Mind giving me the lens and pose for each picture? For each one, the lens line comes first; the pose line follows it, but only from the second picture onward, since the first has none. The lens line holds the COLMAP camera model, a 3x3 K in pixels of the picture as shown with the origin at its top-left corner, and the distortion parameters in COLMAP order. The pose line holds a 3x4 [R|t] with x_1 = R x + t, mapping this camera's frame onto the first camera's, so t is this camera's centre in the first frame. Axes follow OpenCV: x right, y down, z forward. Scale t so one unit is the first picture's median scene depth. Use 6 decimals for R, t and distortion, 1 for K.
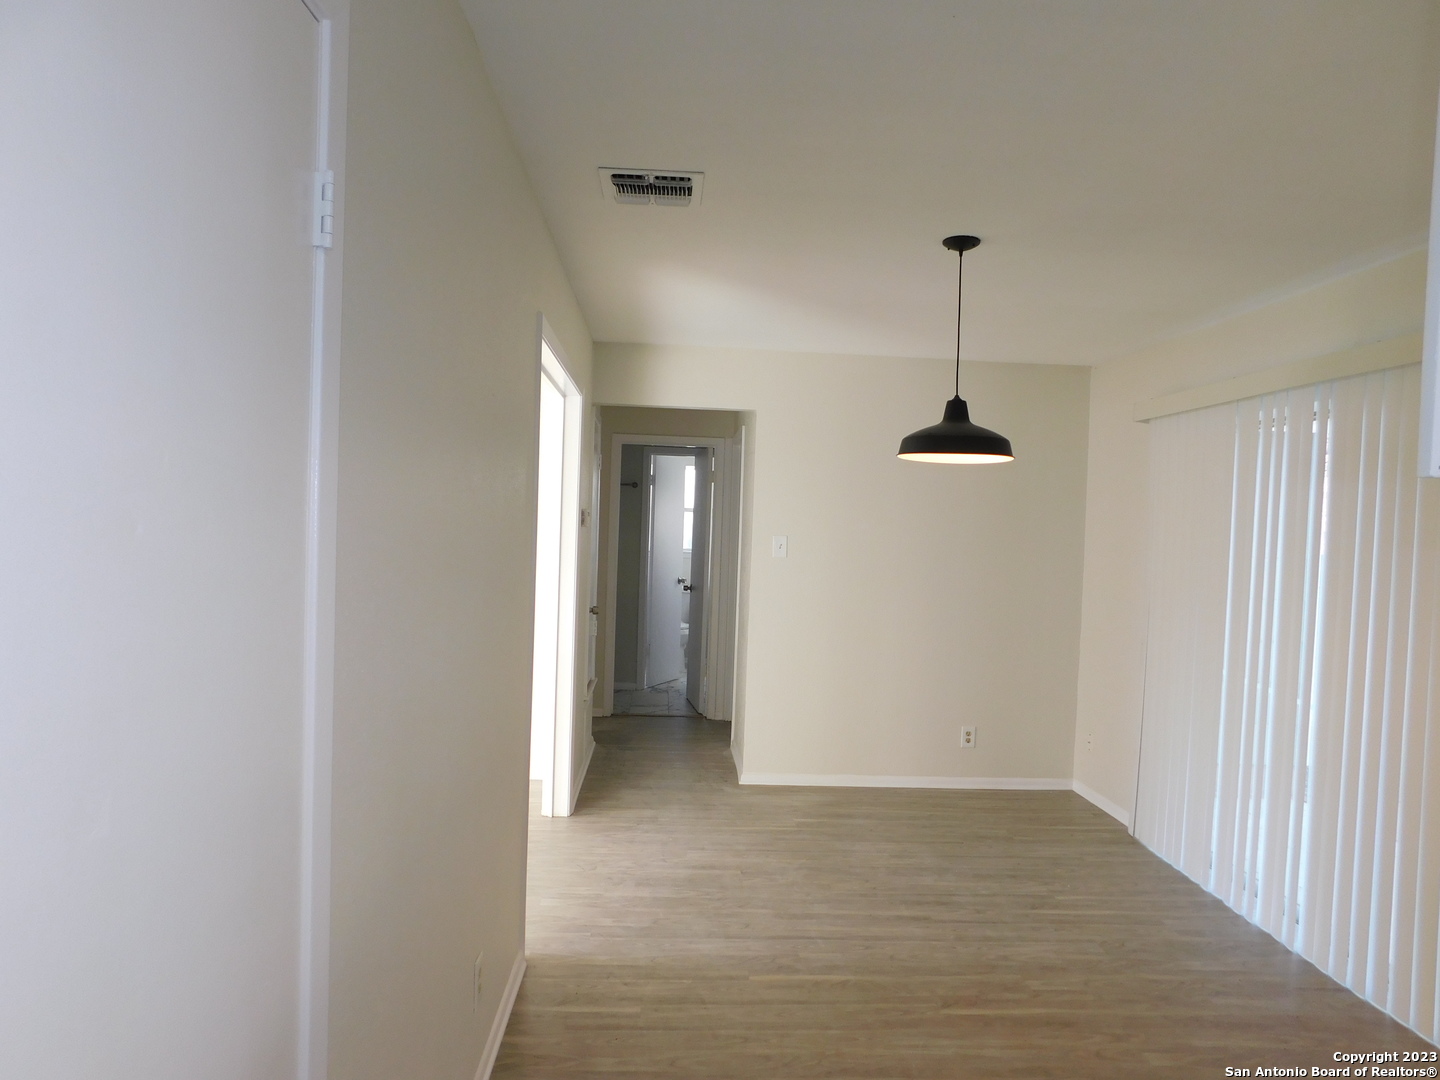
lens RADIAL K [[982.9, 0, 720.0], [0, 982.9, 540.0], [0, 0, 1]] dist [-0.049349, 0.066102]
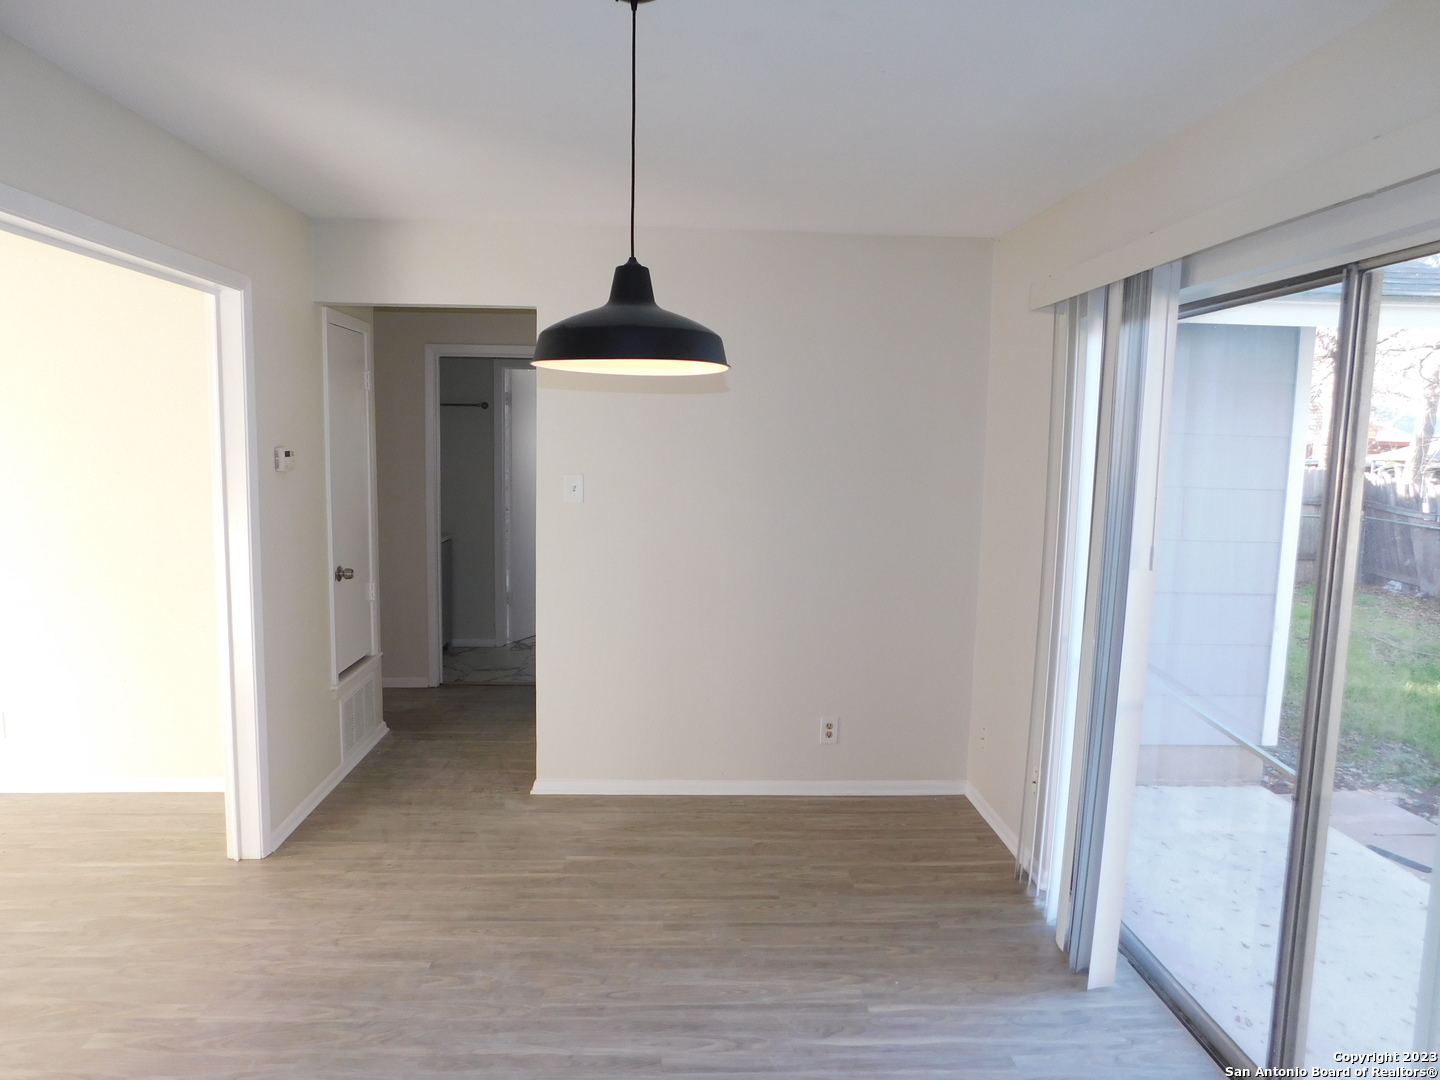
lens RADIAL K [[964.7, 0, 720.0], [0, 964.7, 540.0], [0, 0, 1]] dist [-0.051008, 0.055733]
pose [[0.999706, -0.015399, -0.018746, 0.220643], [0.017052, 0.995662, 0.091472, -0.023384], [0.017256, -0.091765, 0.995631, 0.305077]]
